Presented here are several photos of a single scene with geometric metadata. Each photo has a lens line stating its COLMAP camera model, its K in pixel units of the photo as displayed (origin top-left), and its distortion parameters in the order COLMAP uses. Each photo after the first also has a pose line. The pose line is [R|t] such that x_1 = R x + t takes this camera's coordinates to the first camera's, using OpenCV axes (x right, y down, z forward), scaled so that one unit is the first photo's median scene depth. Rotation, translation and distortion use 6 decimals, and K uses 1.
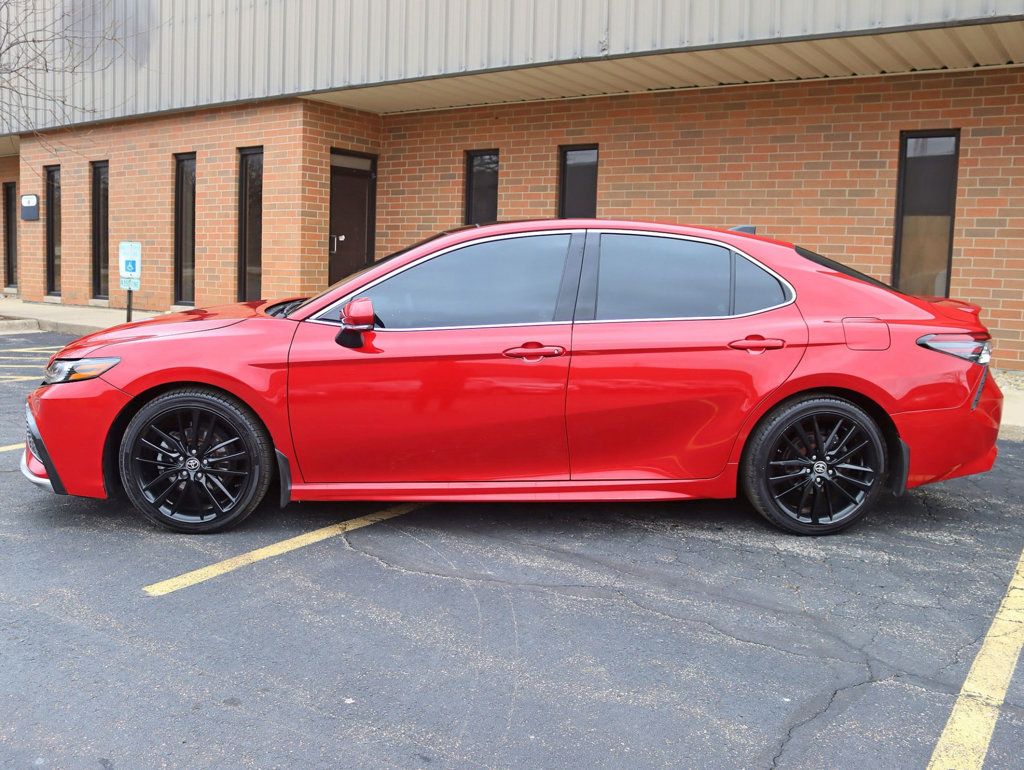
lens RADIAL K [[946.8, 0, 512.0], [0, 946.8, 385.0], [0, 0, 1]] dist [-0.148909, 0.081361]
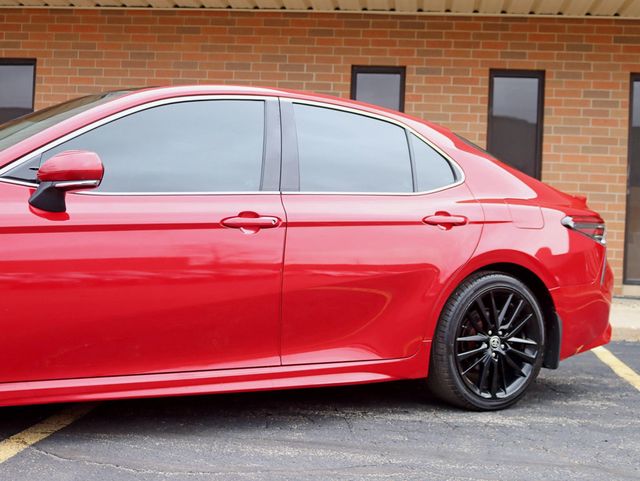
lens RADIAL K [[980.7, 0, 320.0], [0, 980.7, 240.5], [0, 0, 1]] dist [-0.110510, 0.003498]
pose [[0.868117, 0.011290, 0.496232, -0.369695], [0.044097, 0.994034, -0.099760, 0.075897], [-0.494398, 0.108486, 0.862439, 0.157139]]
